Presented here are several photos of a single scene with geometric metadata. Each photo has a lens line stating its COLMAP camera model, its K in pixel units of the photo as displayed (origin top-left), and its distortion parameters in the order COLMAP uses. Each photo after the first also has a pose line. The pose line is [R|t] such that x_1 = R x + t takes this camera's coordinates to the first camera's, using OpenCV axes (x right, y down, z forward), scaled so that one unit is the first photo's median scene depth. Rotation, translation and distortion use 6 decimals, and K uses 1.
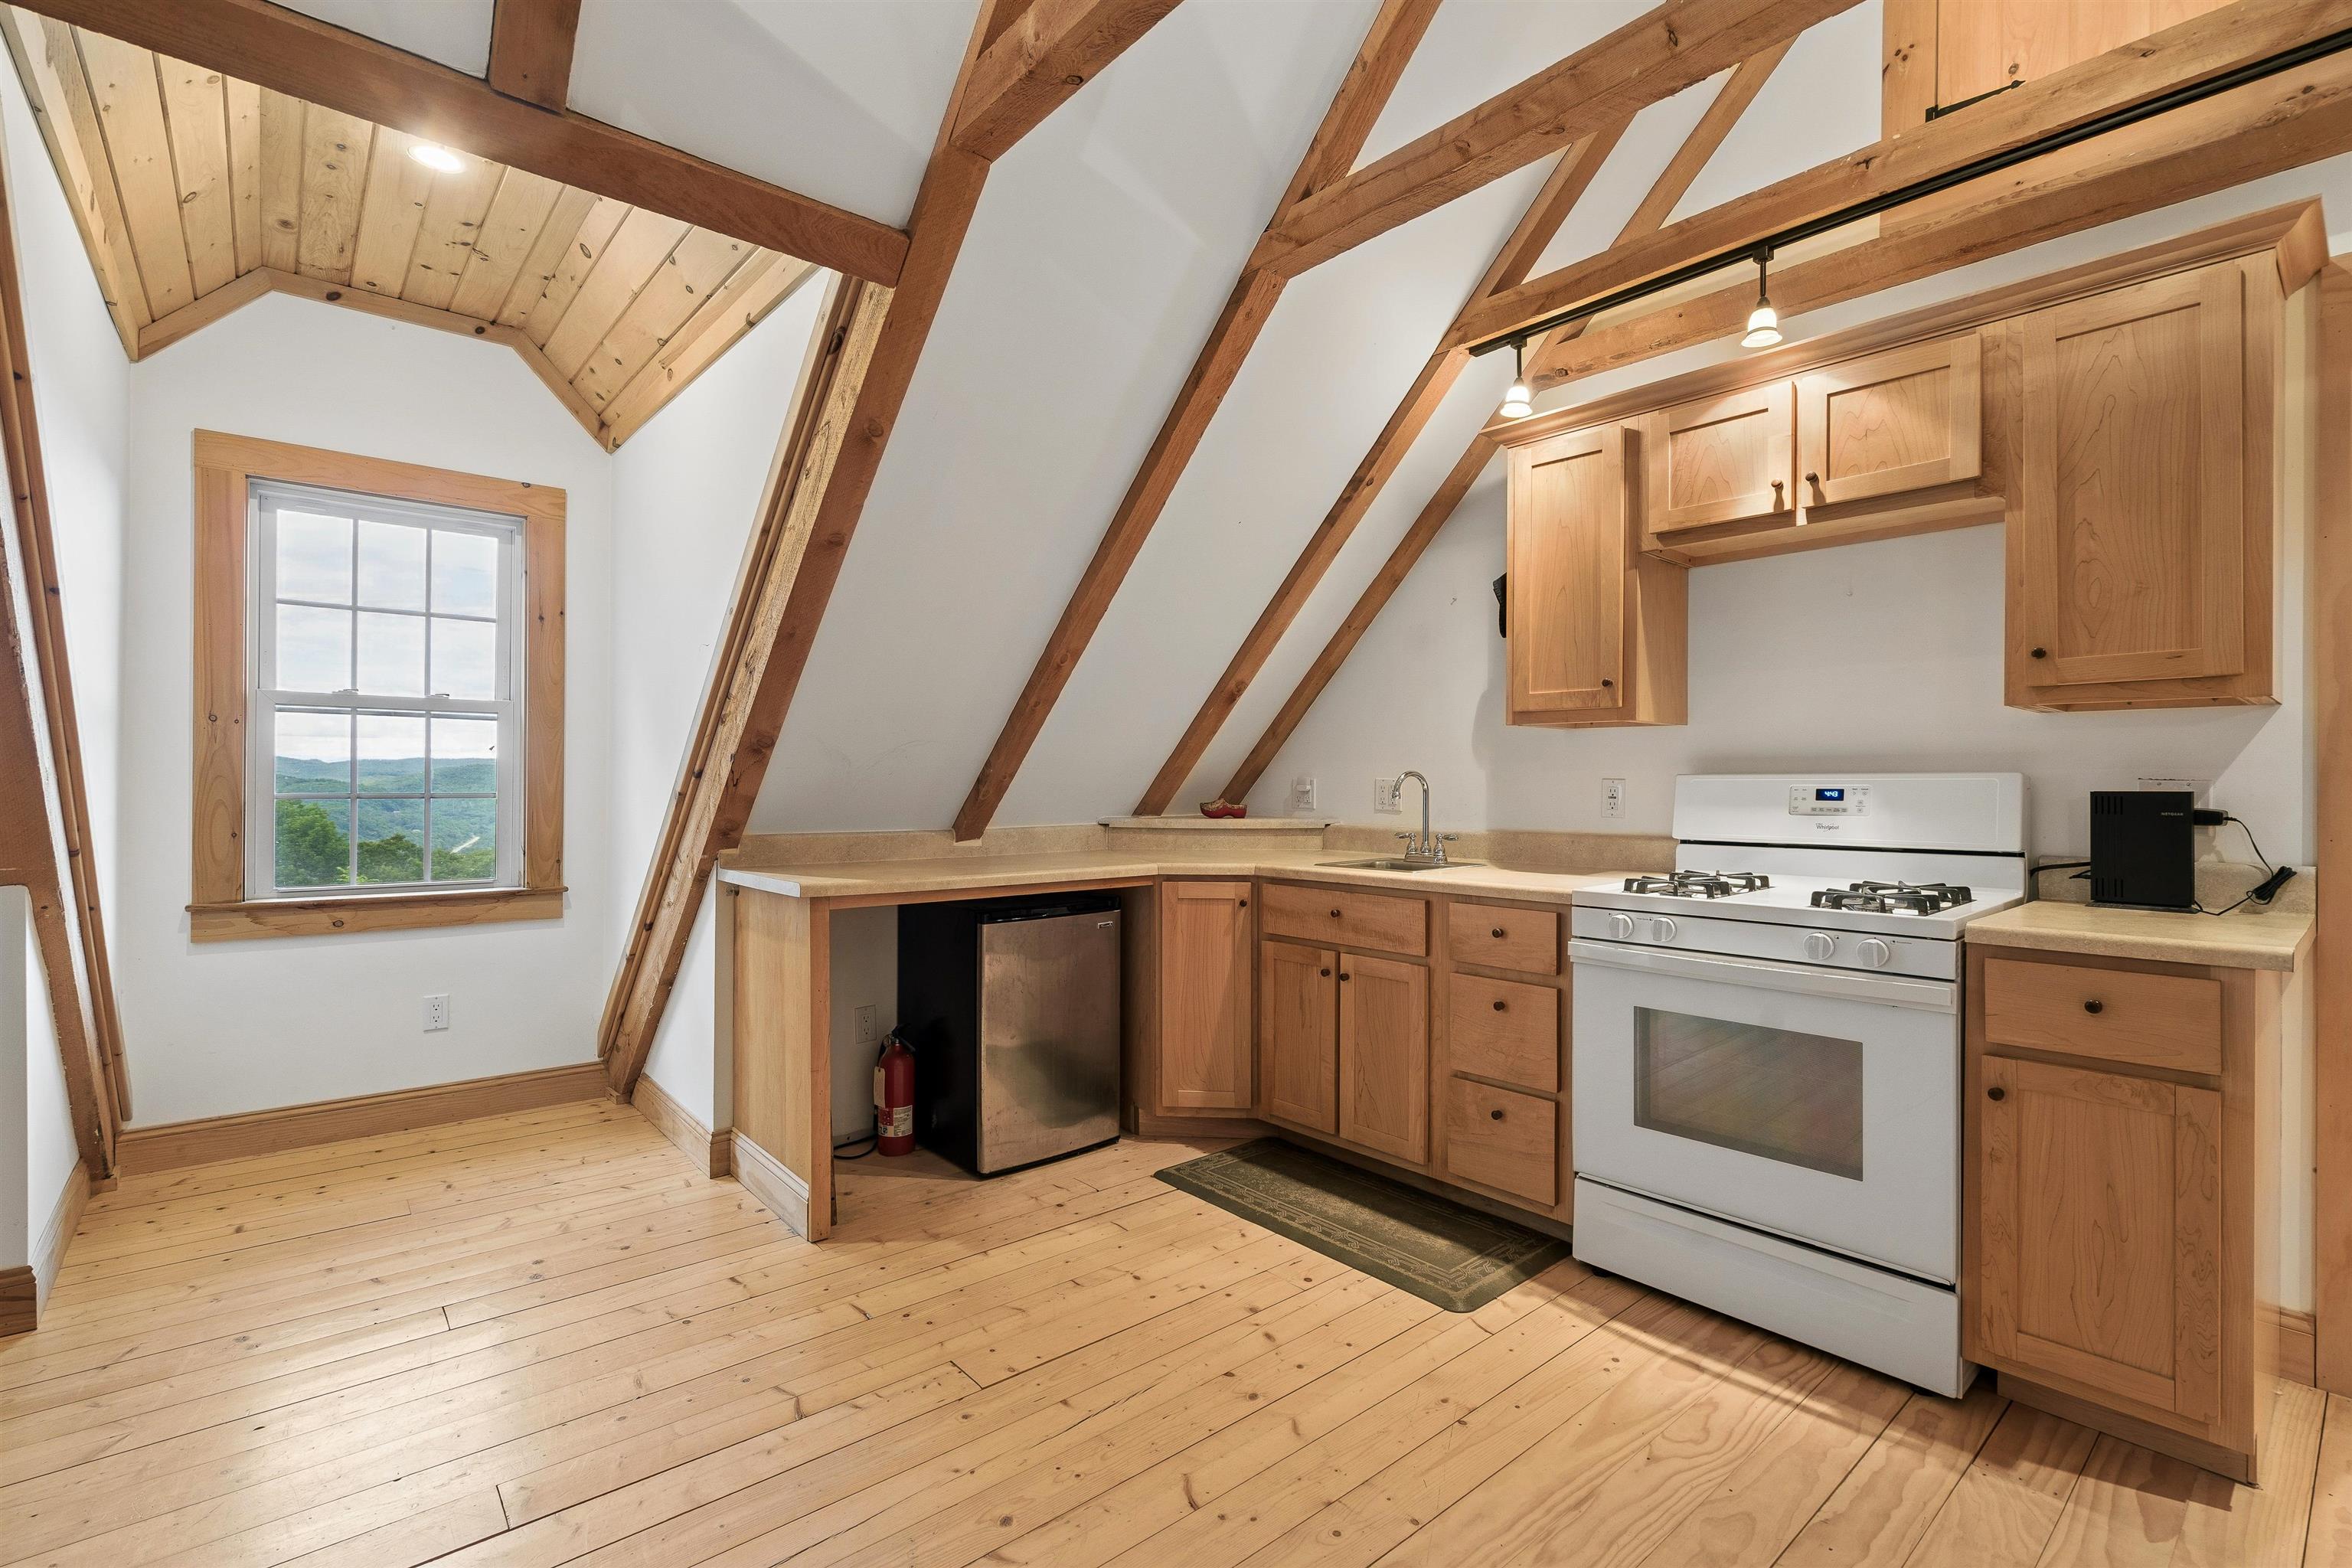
lens RADIAL K [[1071.1, 0, 1176.0], [0, 1071.1, 784.0], [0, 0, 1]] dist [0.000794, 0.000477]
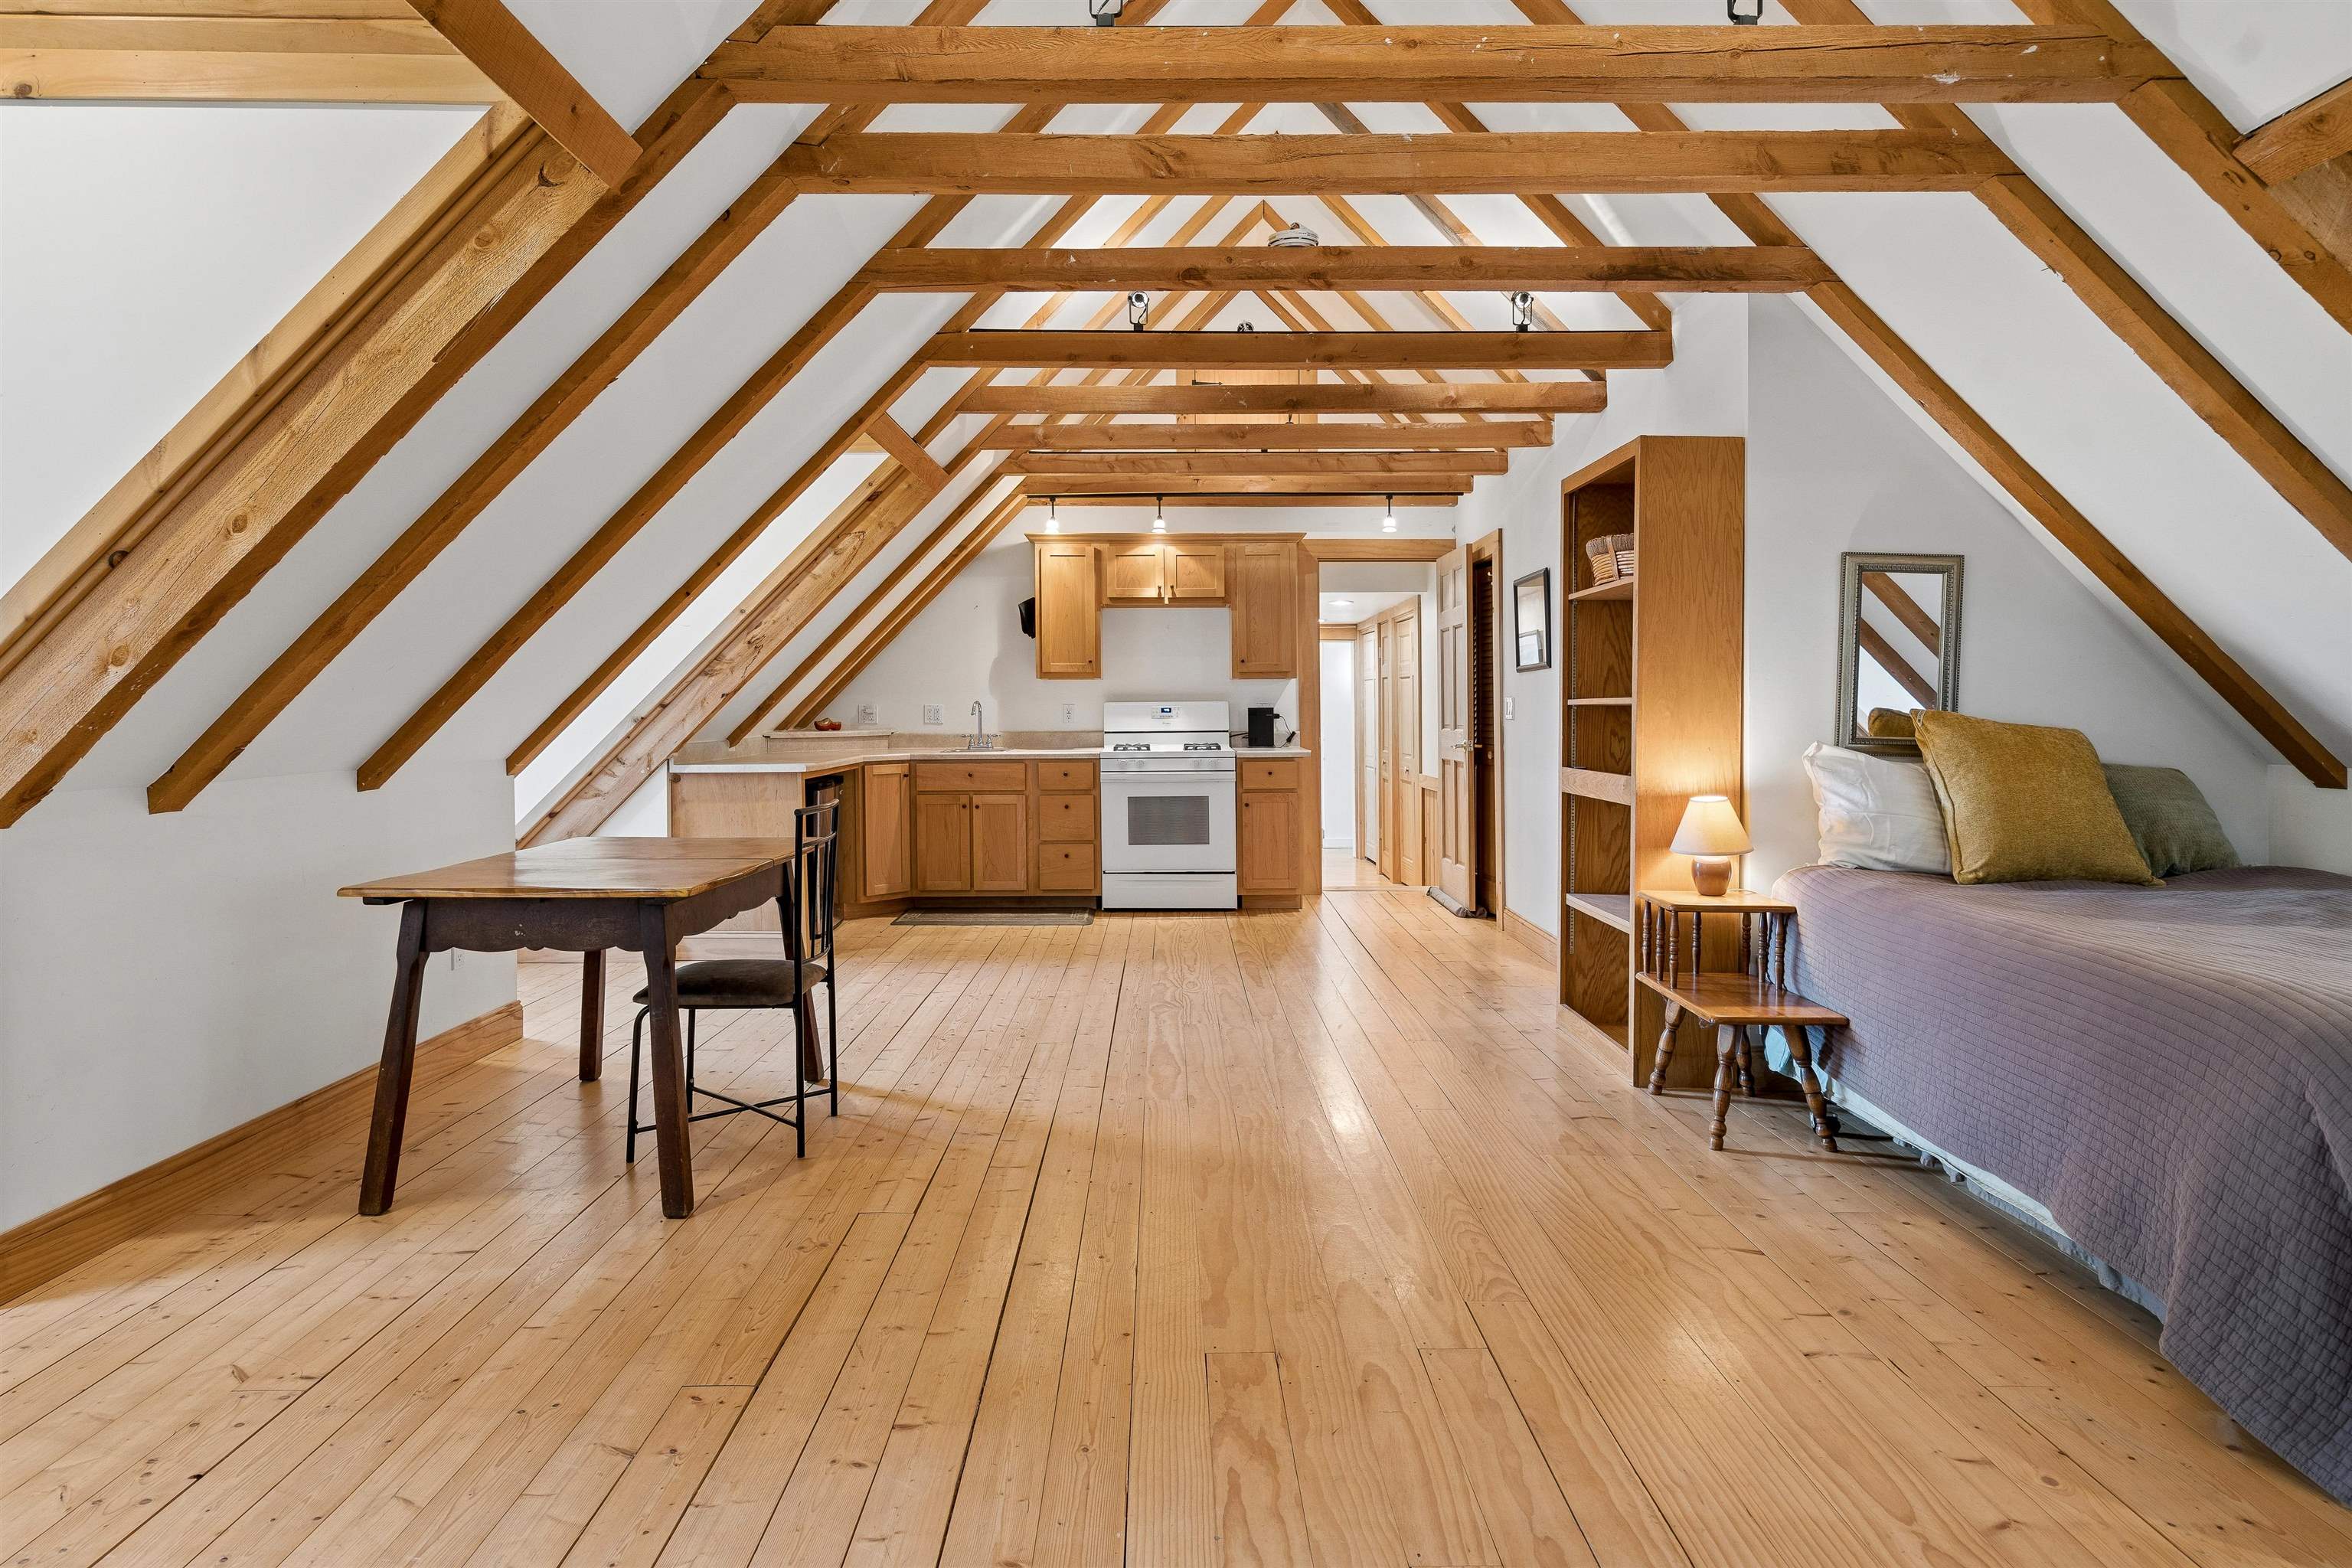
lens RADIAL K [[1314.6, 0, 1173.1], [0, 1314.6, 693.9], [0, 0, 1]] dist [-0.002269, 0.000939]
pose [[0.642235, 0.001118, 0.766507, -1.724711], [0.008234, 0.999931, -0.008357, -0.002660], [-0.766464, 0.011679, 0.642182, -0.969419]]
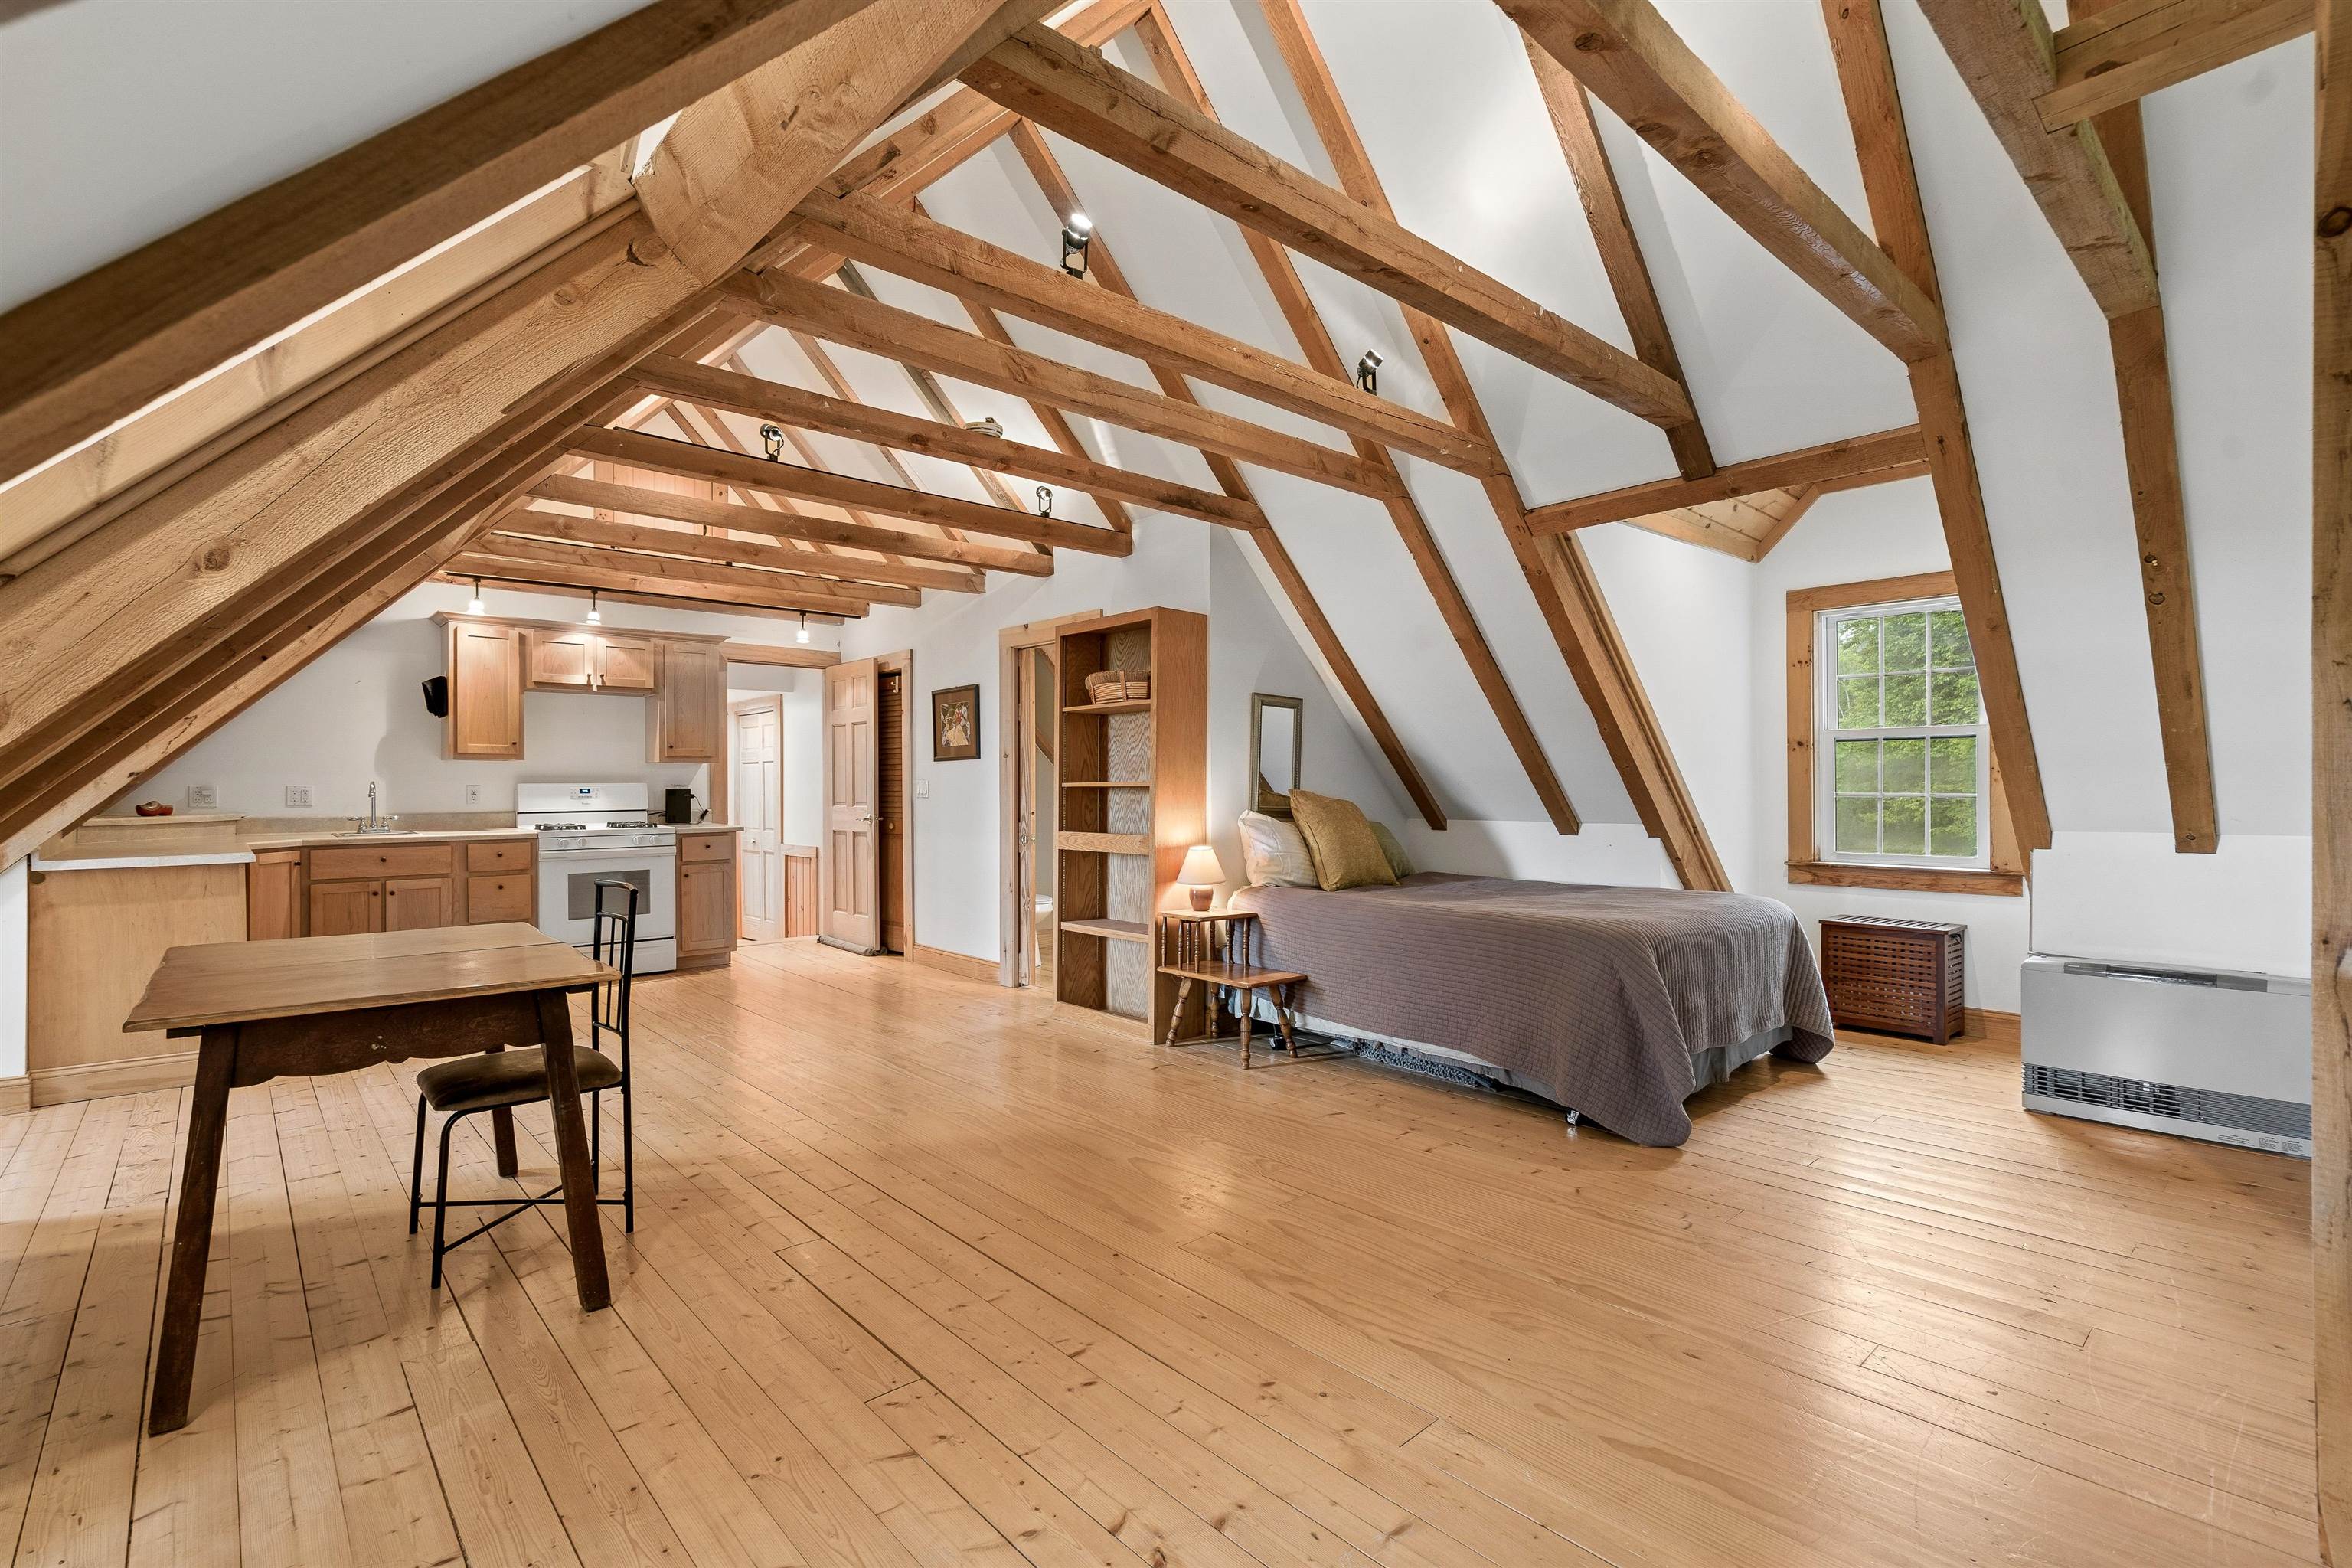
lens RADIAL K [[1071.9, 0, 1169.5], [0, 1071.9, 761.7], [0, 0, 1]] dist [-0.002433, 0.000237]
pose [[-0.029075, 0.017251, 0.999428, -2.071801], [0.005306, 0.999840, -0.017104, -0.009962], [-0.999563, 0.004806, -0.029162, -0.352052]]
